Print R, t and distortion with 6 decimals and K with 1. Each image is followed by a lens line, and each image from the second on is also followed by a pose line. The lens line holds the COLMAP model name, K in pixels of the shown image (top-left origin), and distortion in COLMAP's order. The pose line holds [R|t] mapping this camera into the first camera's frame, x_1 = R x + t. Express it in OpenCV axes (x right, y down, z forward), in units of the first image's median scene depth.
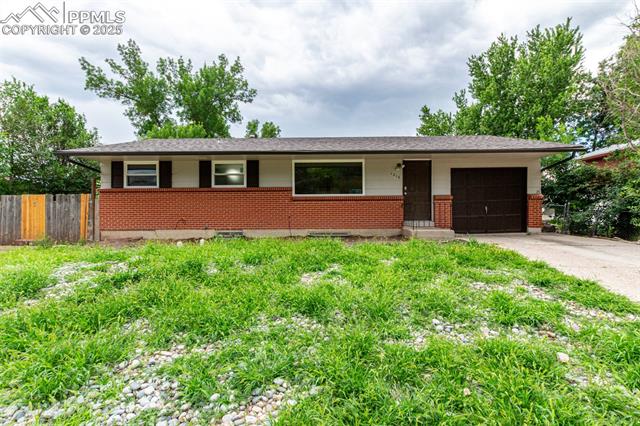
lens RADIAL K [[296.4, 0, 316.0], [0, 296.4, 211.3], [0, 0, 1]] dist [0.009555, -0.002719]
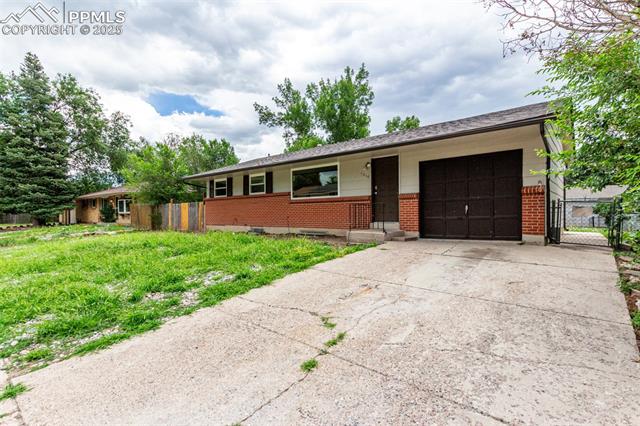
lens RADIAL K [[296.4, 0, 323.3], [0, 296.4, 213.2], [0, 0, 1]] dist [0.009555, -0.002719]
pose [[0.785856, -0.002583, -0.618404, 0.749519], [0.019863, 0.999581, 0.021065, -0.018818], [0.618091, -0.028837, 0.785578, 0.145030]]
